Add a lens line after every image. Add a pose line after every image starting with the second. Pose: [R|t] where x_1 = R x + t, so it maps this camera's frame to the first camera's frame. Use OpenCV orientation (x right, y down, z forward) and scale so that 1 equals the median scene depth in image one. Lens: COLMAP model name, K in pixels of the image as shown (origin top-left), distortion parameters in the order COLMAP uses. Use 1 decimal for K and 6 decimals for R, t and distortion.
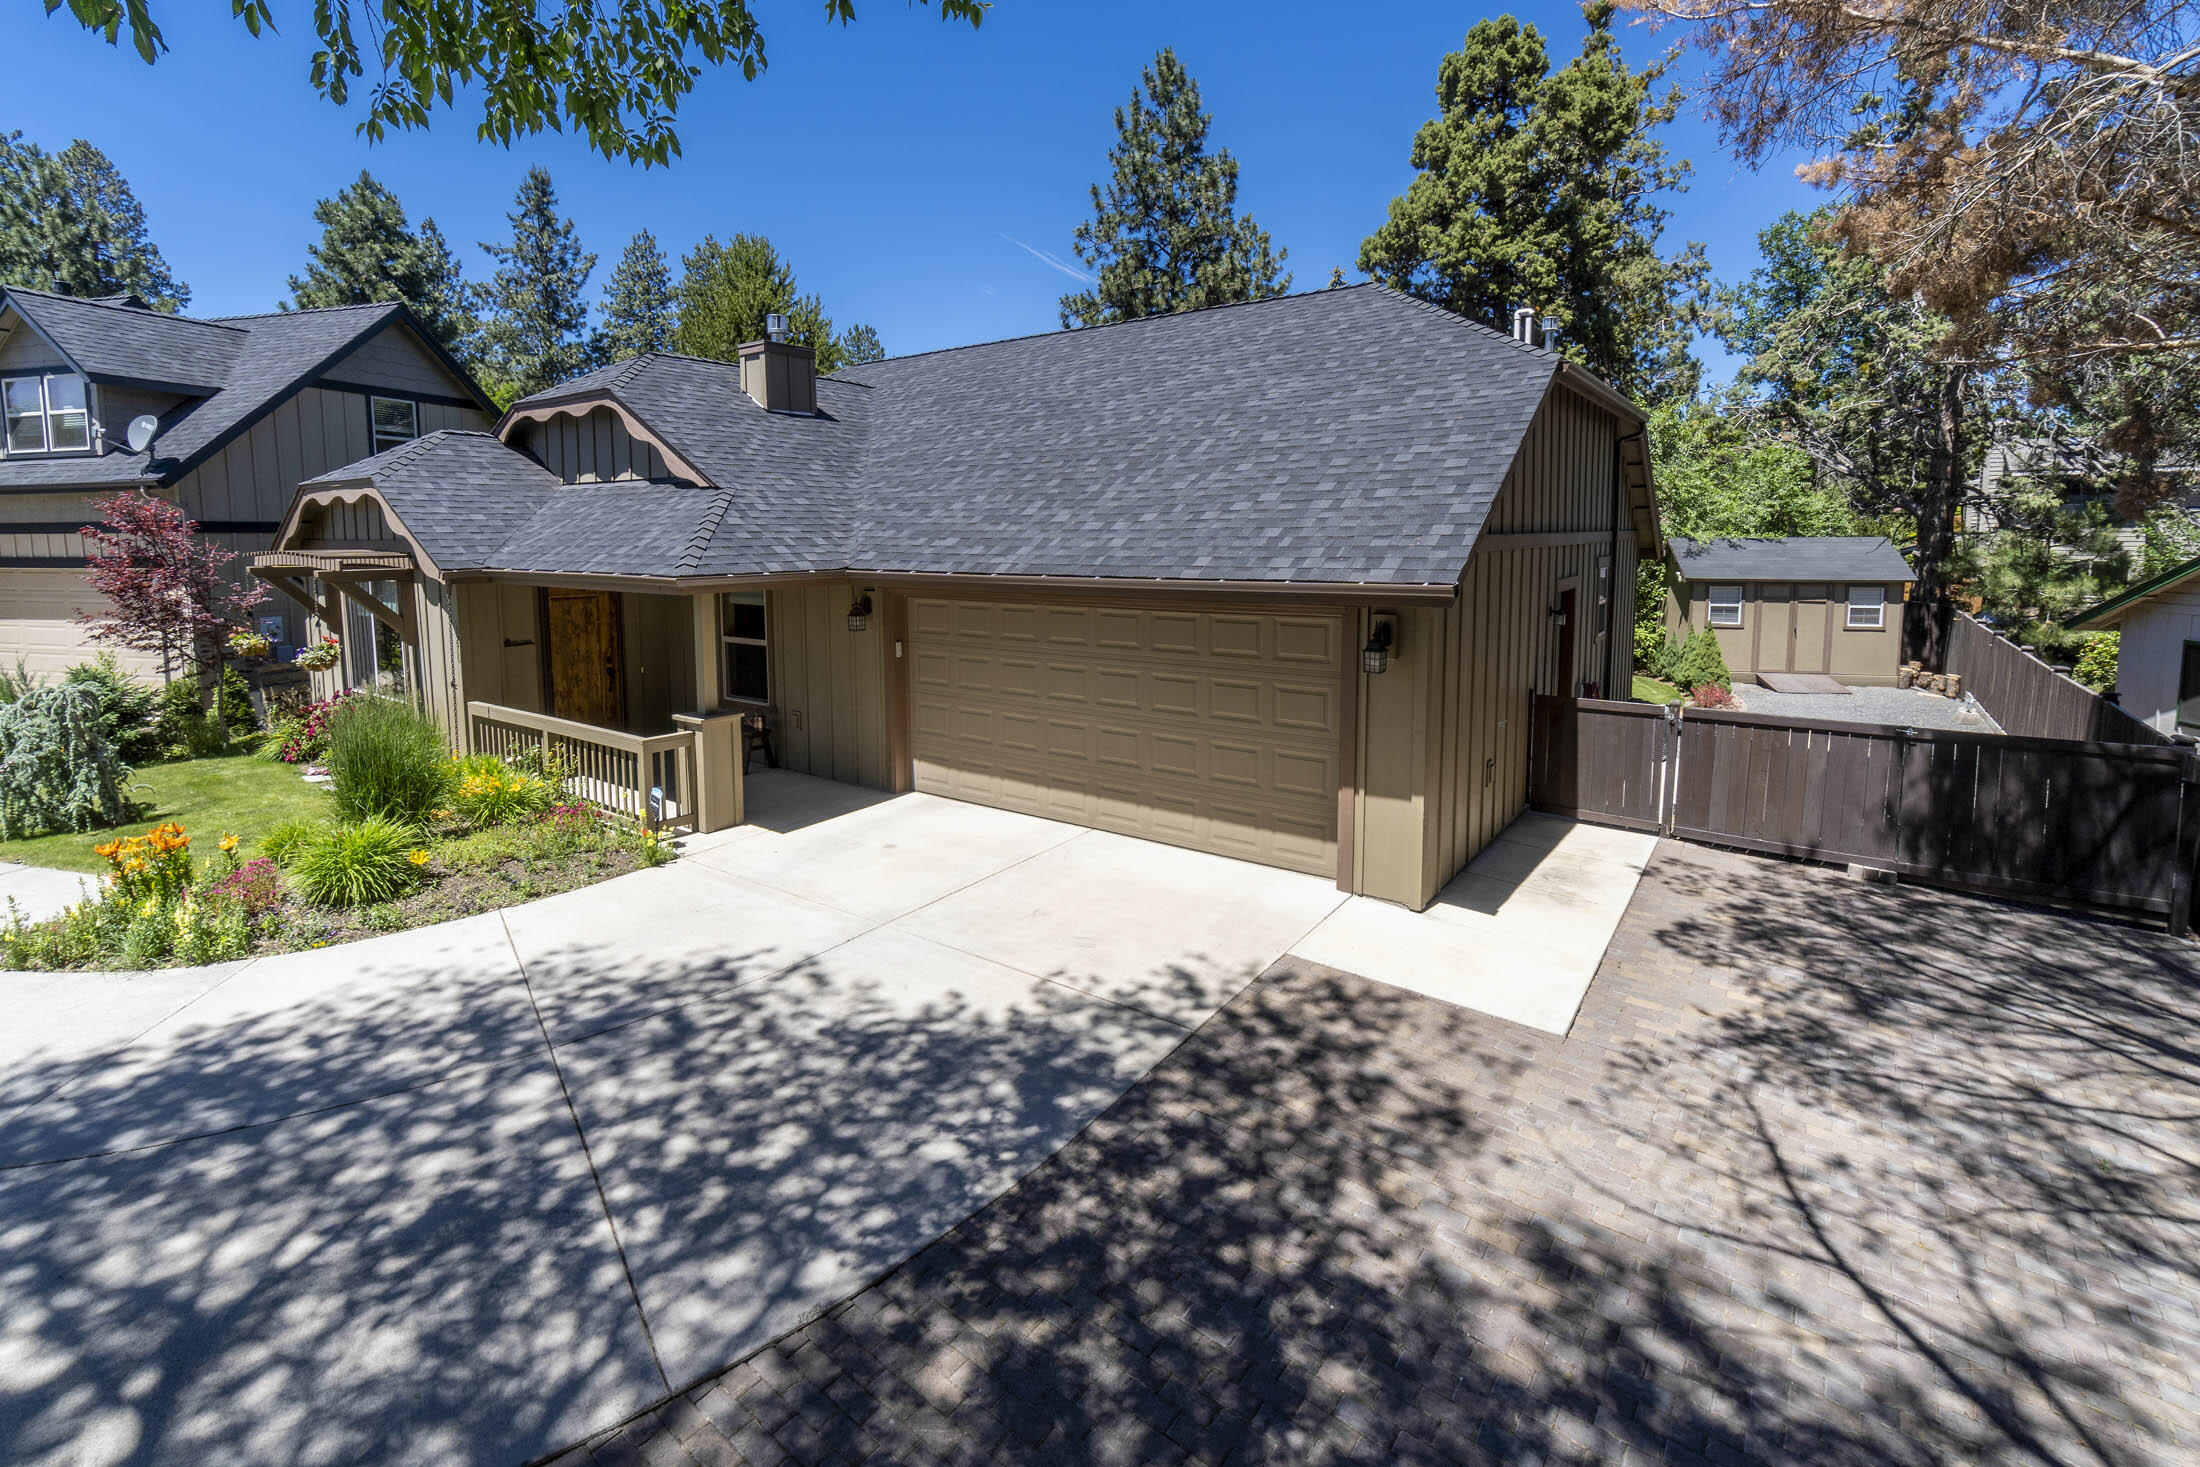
lens RADIAL K [[983.0, 0, 1105.7], [0, 983.0, 639.9], [0, 0, 1]] dist [-0.003168, 0.000290]
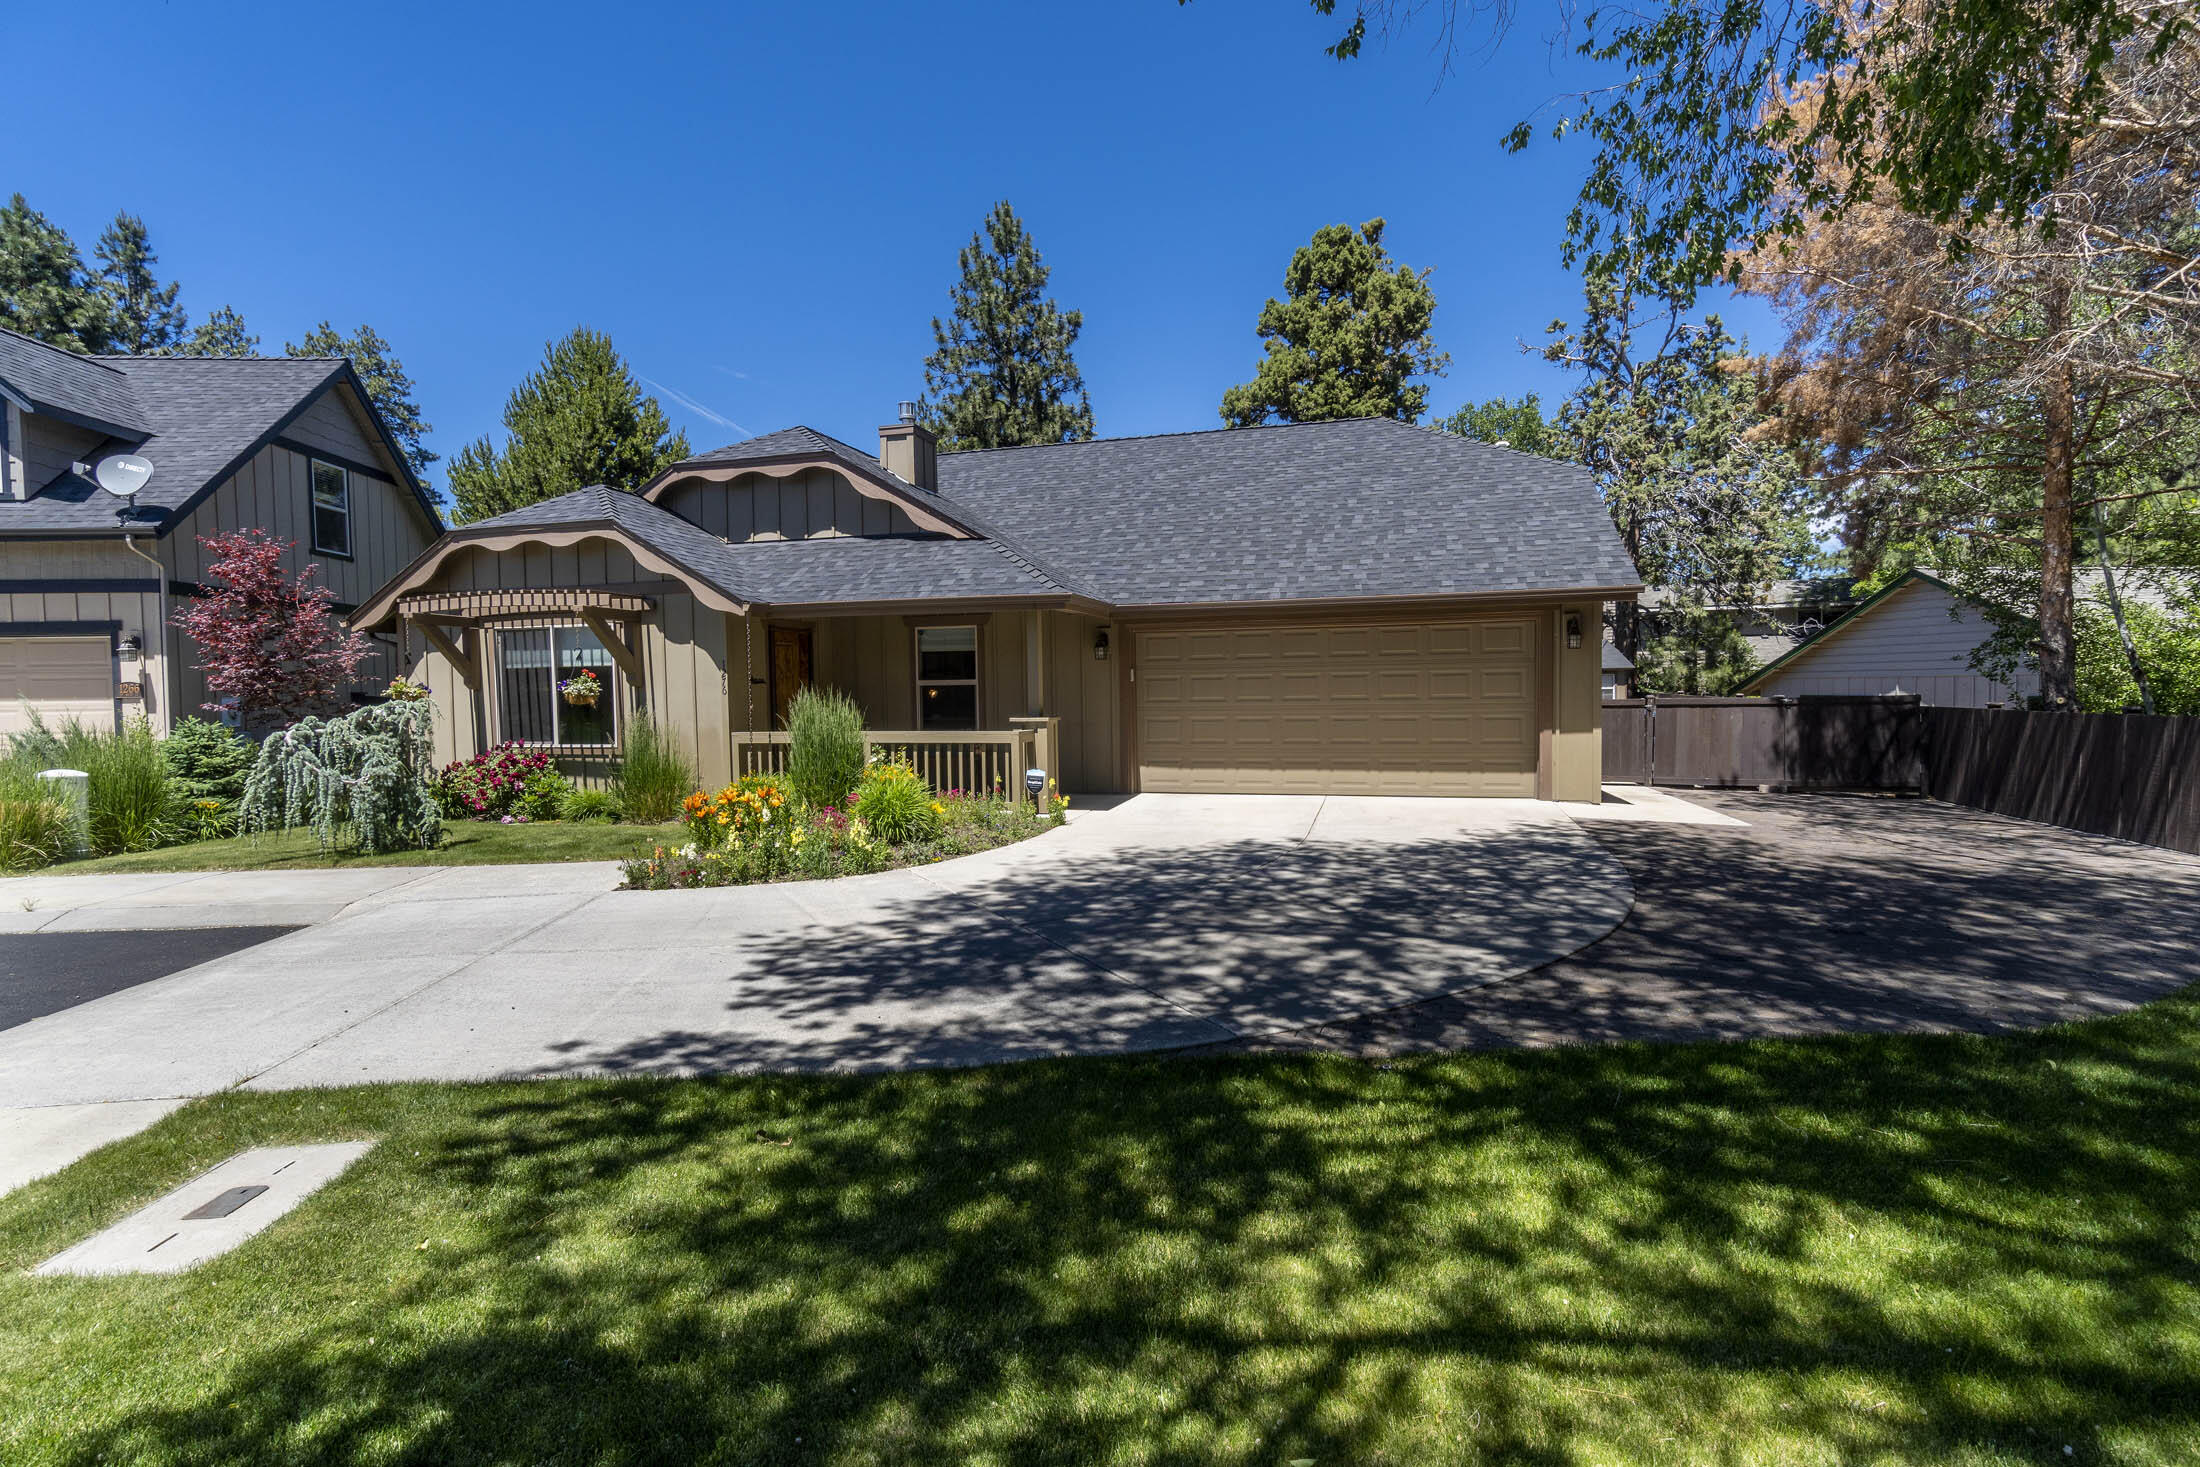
lens RADIAL K [[1048.7, 0, 1103.4], [0, 1048.7, 759.2], [0, 0, 1]] dist [-0.002967, -0.000456]
pose [[0.936163, -0.031044, 0.350193, -0.367059], [0.049503, 0.997810, -0.043882, 0.088170], [-0.348064, 0.058416, 0.935649, -0.104929]]
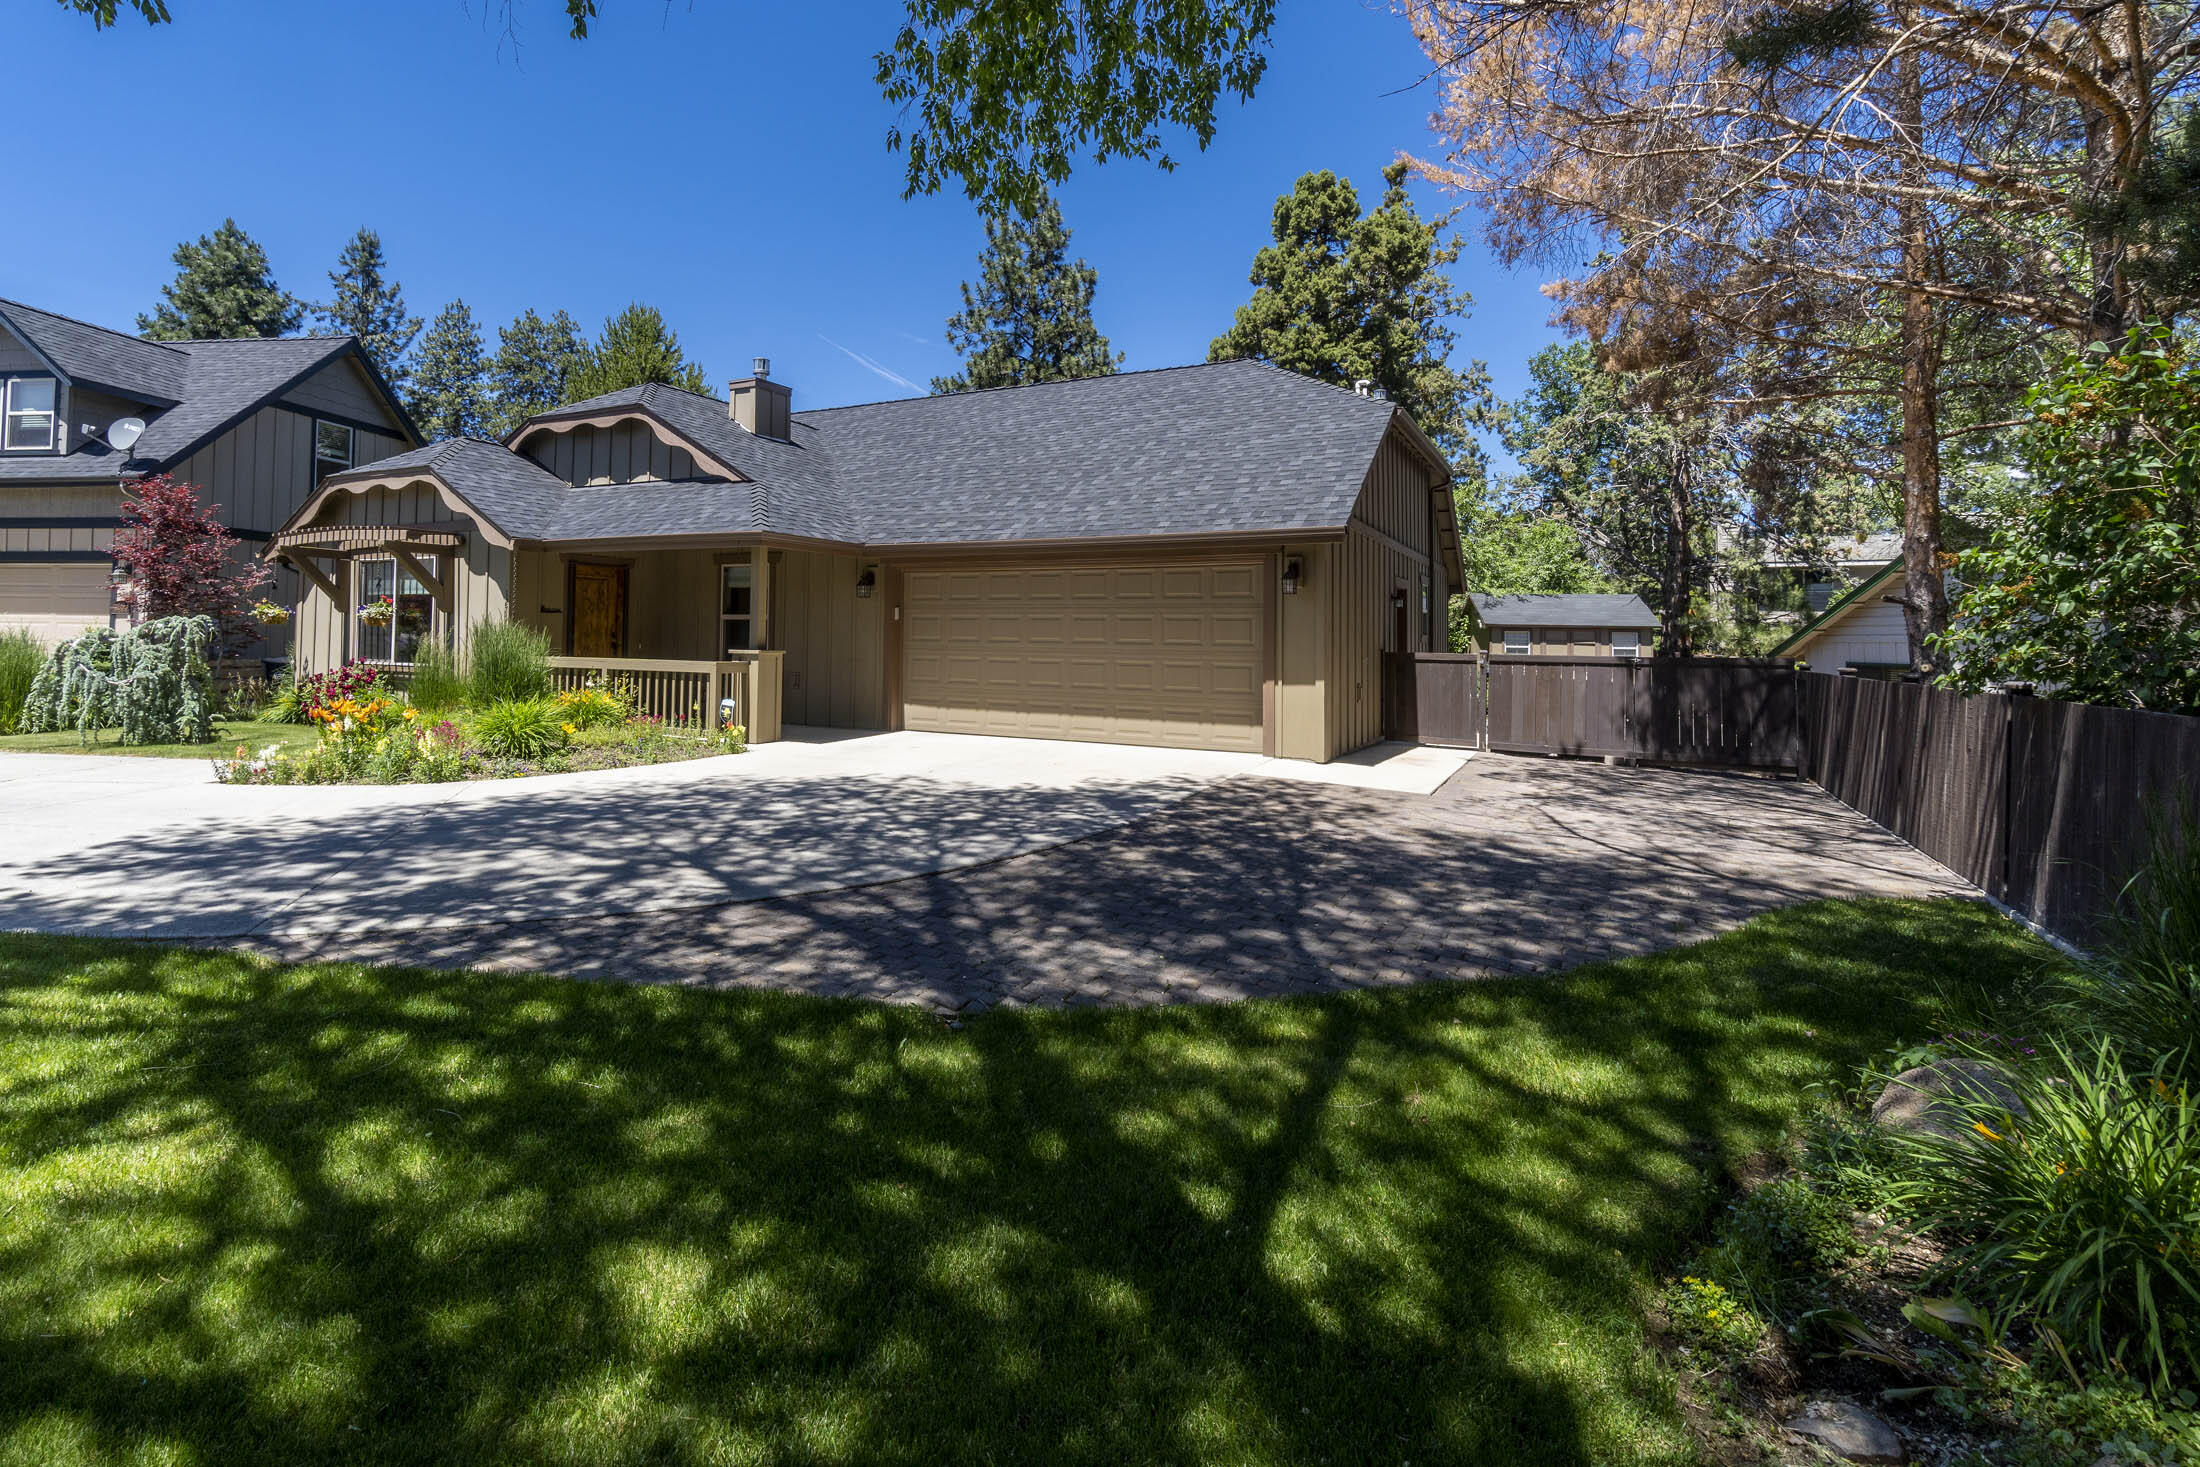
lens RADIAL K [[1048.0, 0, 1051.0], [0, 1048.0, 620.4], [0, 0, 1]] dist [0.001548, -0.000733]
pose [[0.989985, 0.021950, 0.139454, -0.104988], [-0.003137, 0.991015, -0.133712, 0.101070], [-0.141136, 0.131935, 0.981159, -0.168329]]
